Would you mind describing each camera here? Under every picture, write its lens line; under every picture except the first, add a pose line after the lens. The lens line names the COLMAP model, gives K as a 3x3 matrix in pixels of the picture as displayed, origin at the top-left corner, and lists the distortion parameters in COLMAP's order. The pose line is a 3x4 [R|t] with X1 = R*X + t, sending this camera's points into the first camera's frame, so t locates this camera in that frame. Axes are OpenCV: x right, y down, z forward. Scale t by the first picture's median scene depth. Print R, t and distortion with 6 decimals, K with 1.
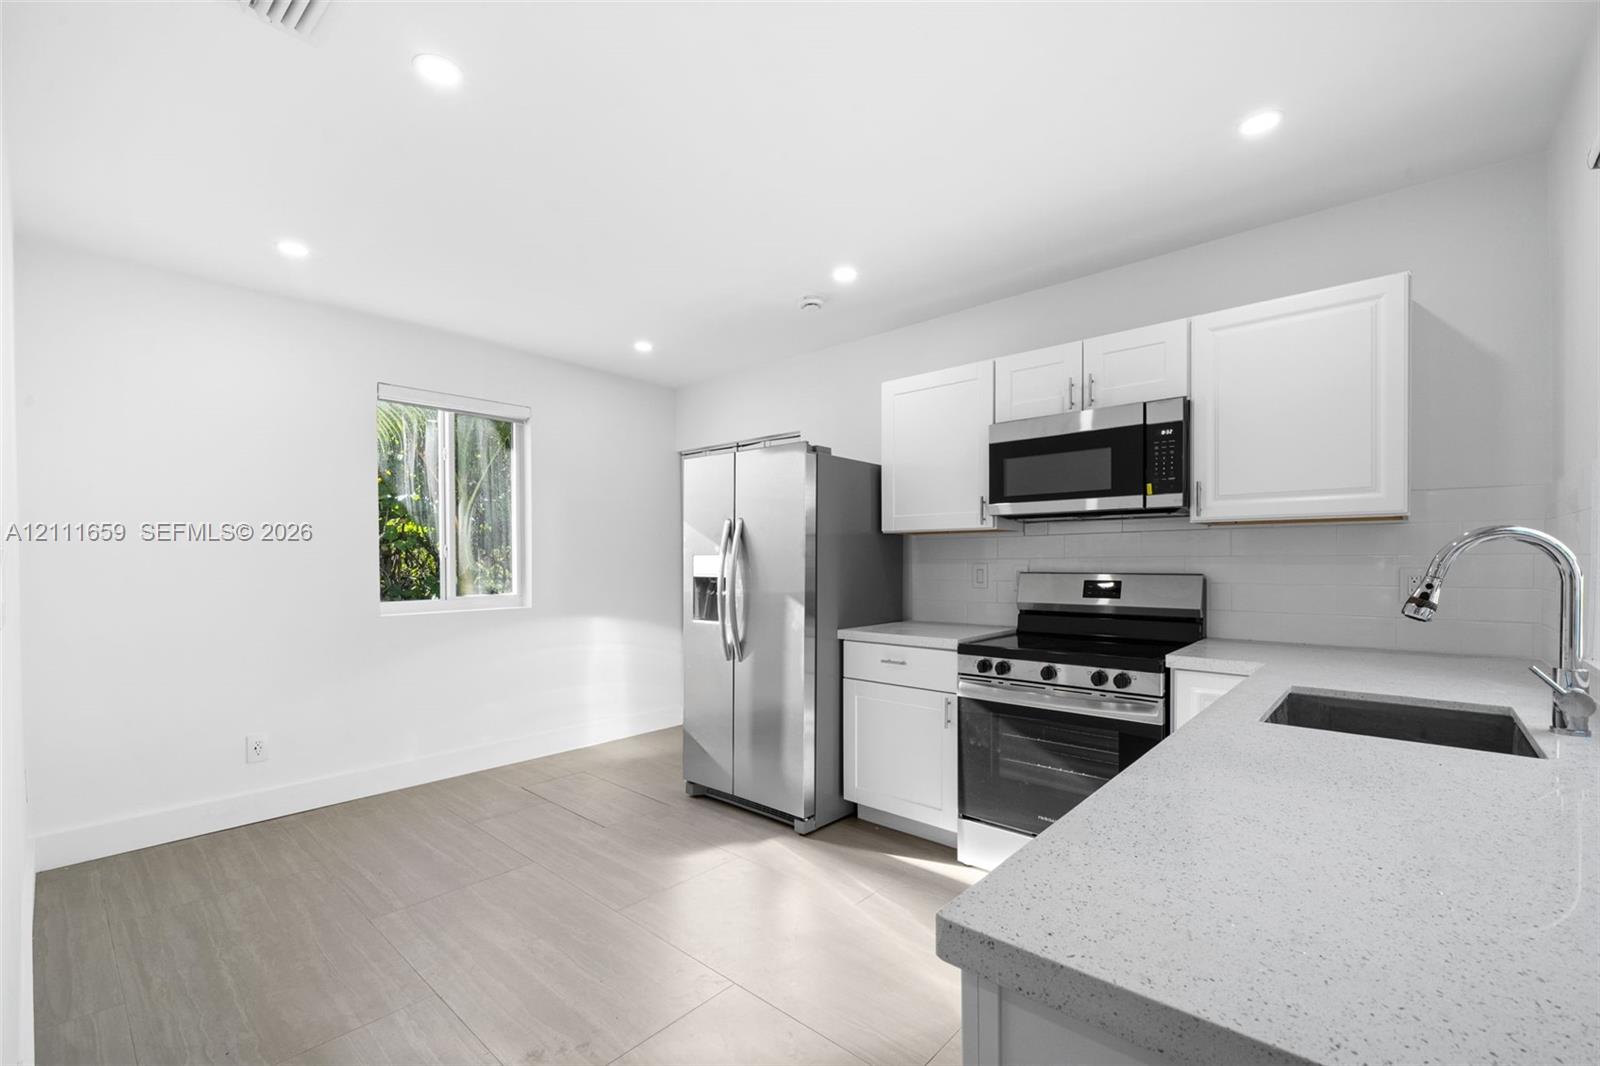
lens RADIAL K [[685.9, 0, 790.3], [0, 685.9, 564.3], [0, 0, 1]] dist [-0.002083, 0.000537]
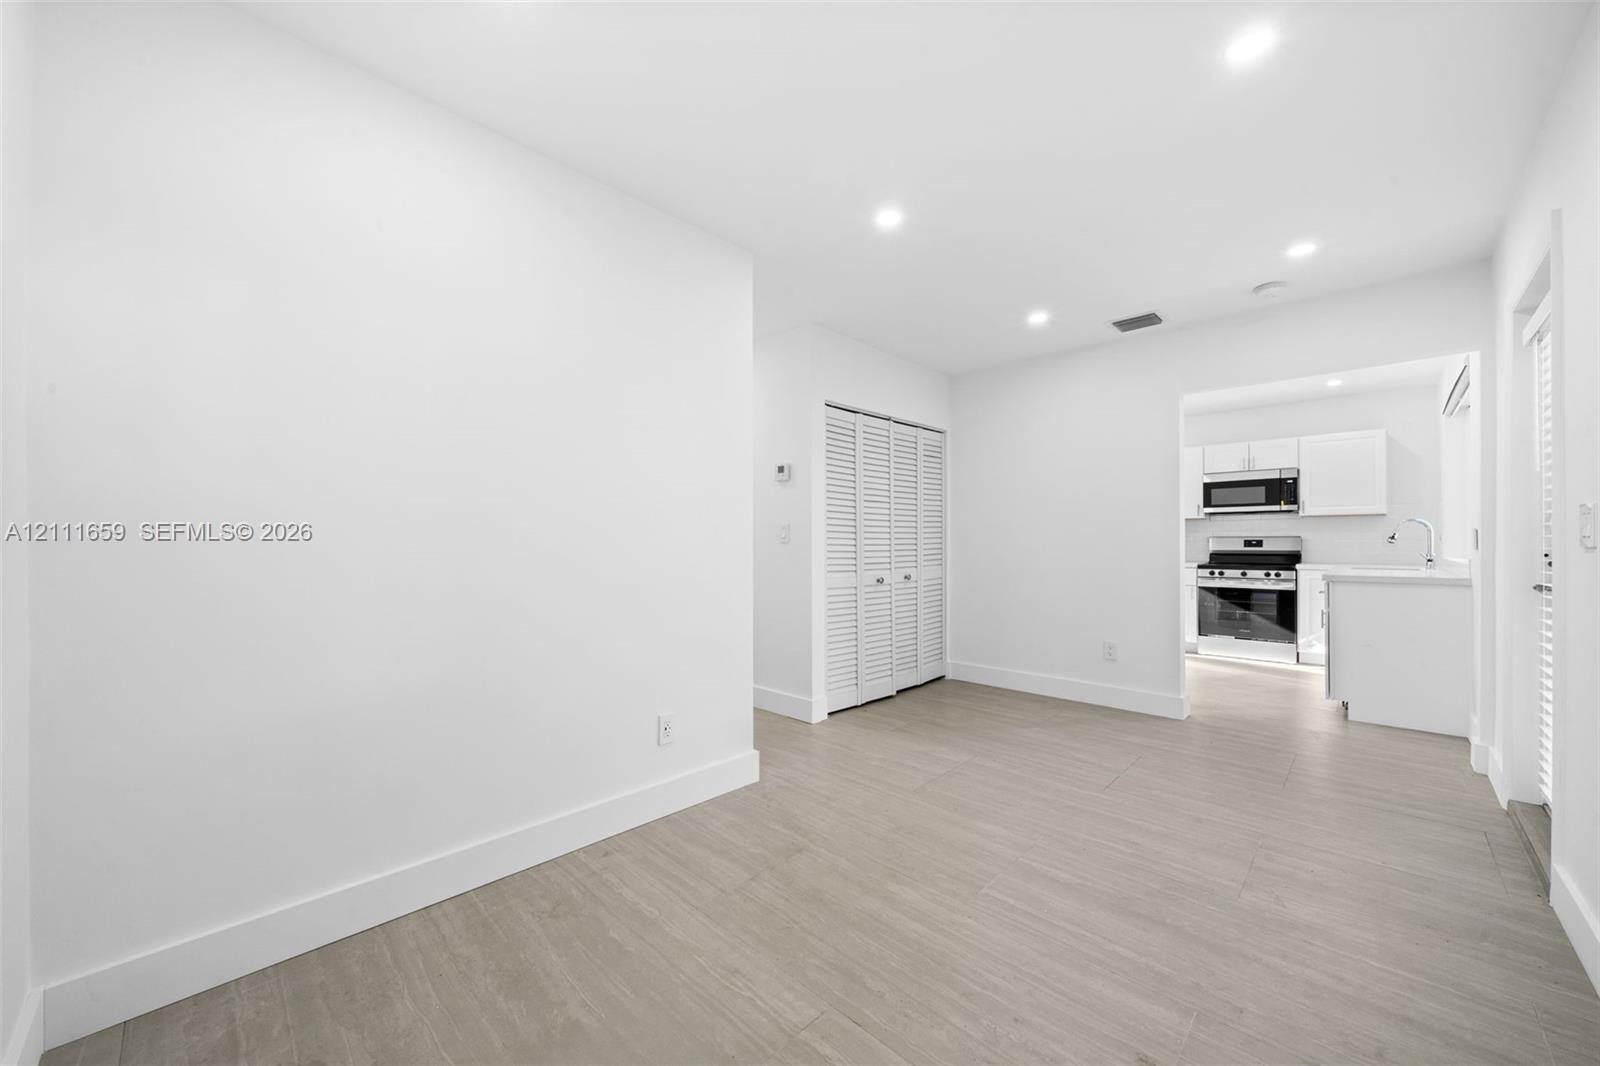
lens RADIAL K [[591.5, 0, 801.9], [0, 591.5, 542.1], [0, 0, 1]] dist [-0.000282, -0.000211]
pose [[0.999261, -0.002087, -0.038382, -1.033328], [0.001786, 0.999967, -0.007887, 0.044680], [0.038397, 0.007813, 0.999232, -1.115453]]
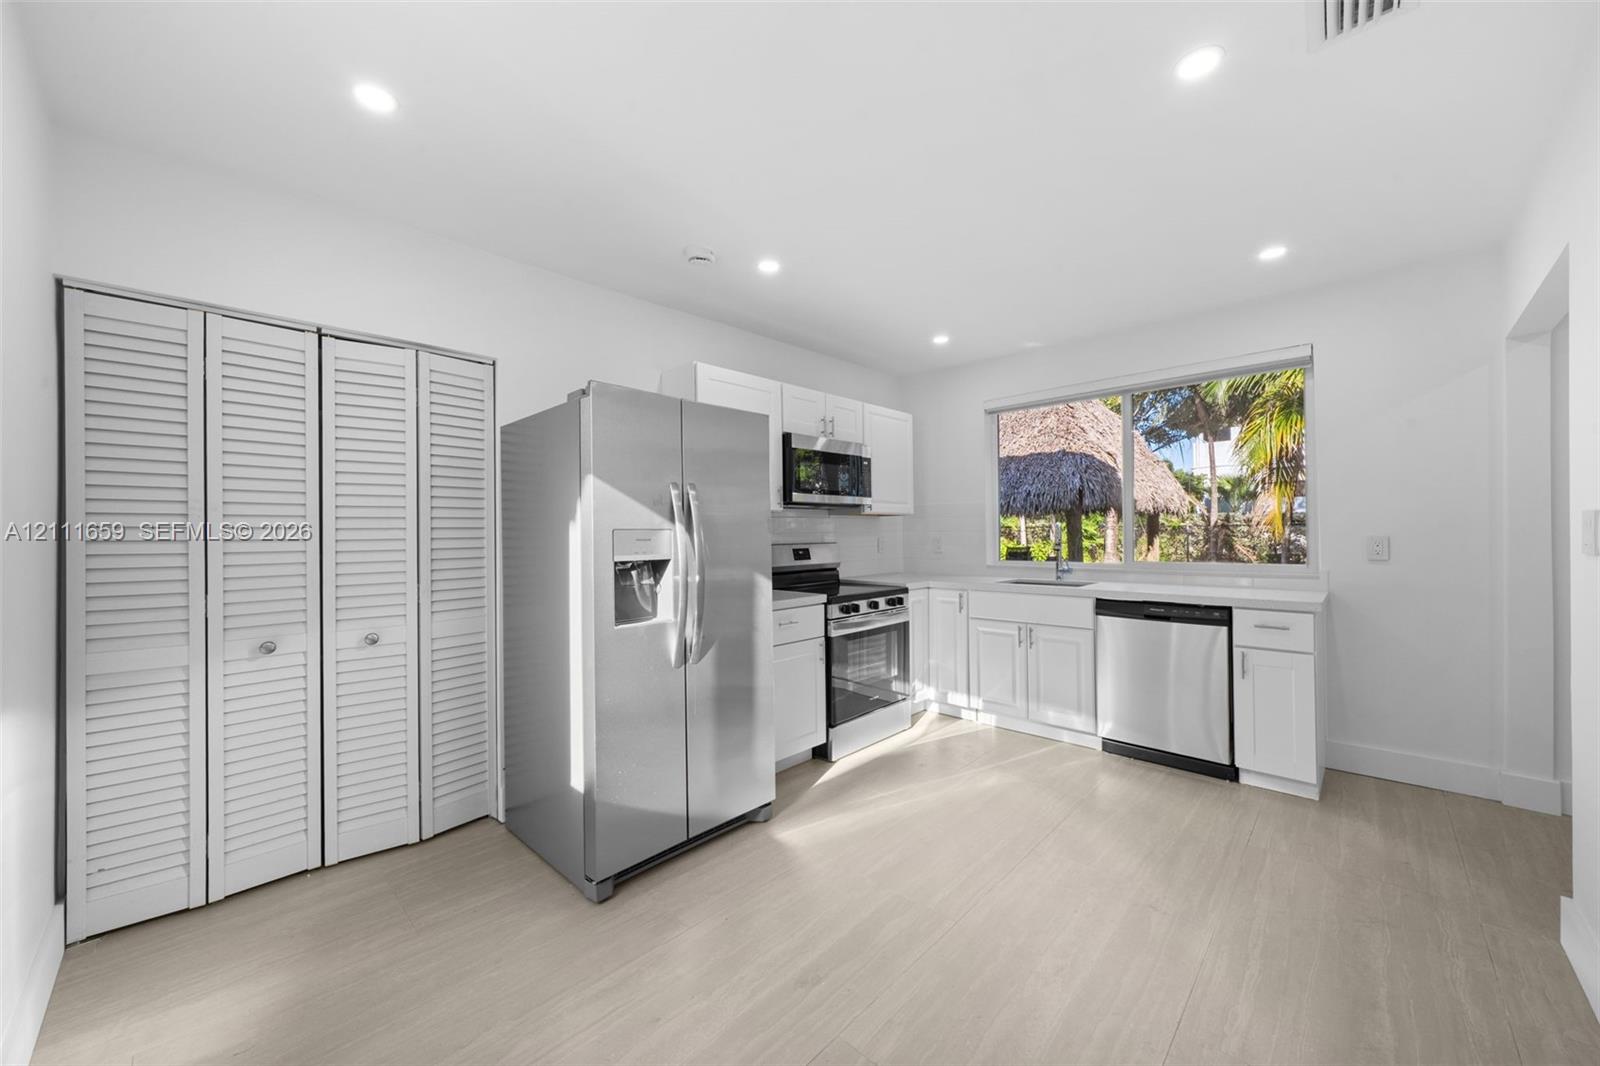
lens RADIAL K [[591.5, 0, 803.8], [0, 591.5, 526.1], [0, 0, 1]] dist [-0.000282, -0.000211]
pose [[0.023522, 0.014042, 0.999625, -0.850986], [0.017835, 0.999736, -0.014463, -0.006412], [-0.999564, 0.018168, 0.023265, 0.955438]]
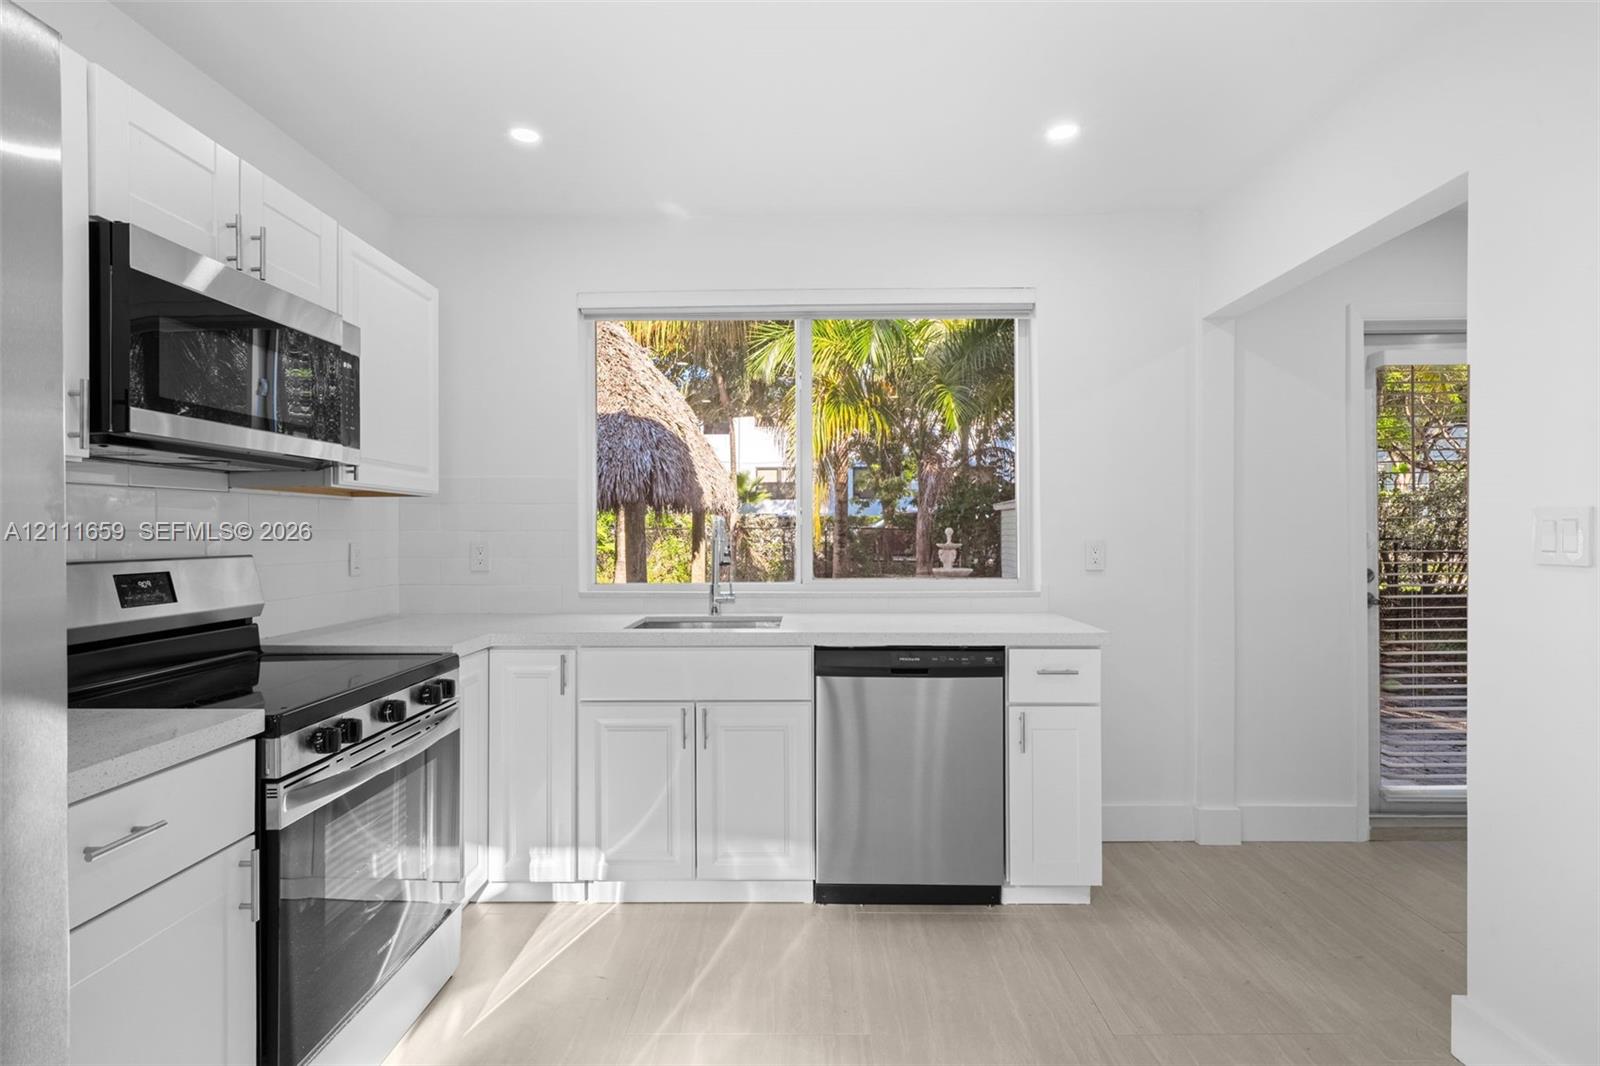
lens RADIAL K [[778.4, 0, 801.6], [0, 778.4, 528.7], [0, 0, 1]] dist [-0.005333, 0.000378]
pose [[-0.664640, 0.007046, 0.747131, -0.359726], [0.009478, 0.999955, -0.000999, -0.006062], [-0.747104, 0.006418, -0.664676, 1.011977]]
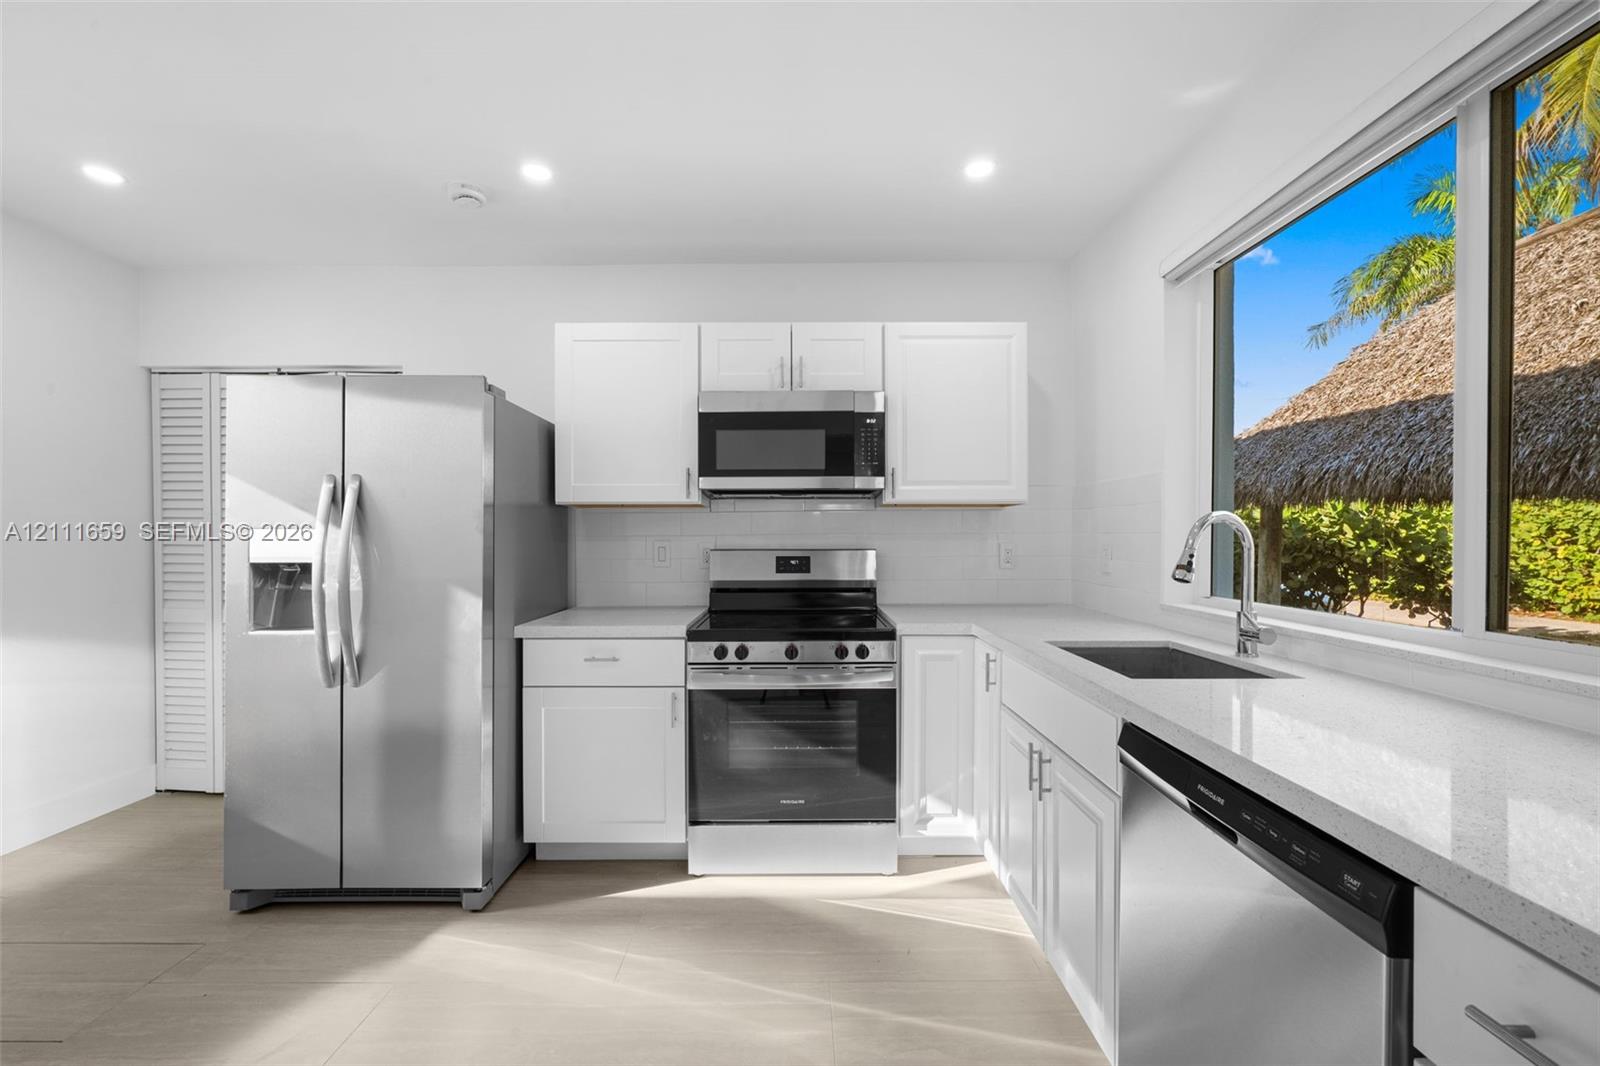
lens RADIAL K [[641.9, 0, 798.5], [0, 641.9, 536.5], [0, 0, 1]] dist [0.001252, -0.000486]
pose [[0.739722, 0.001920, 0.672910, -0.198589], [0.003950, 0.999966, -0.007196, 0.000293], [-0.672901, 0.007981, 0.739690, 0.265173]]
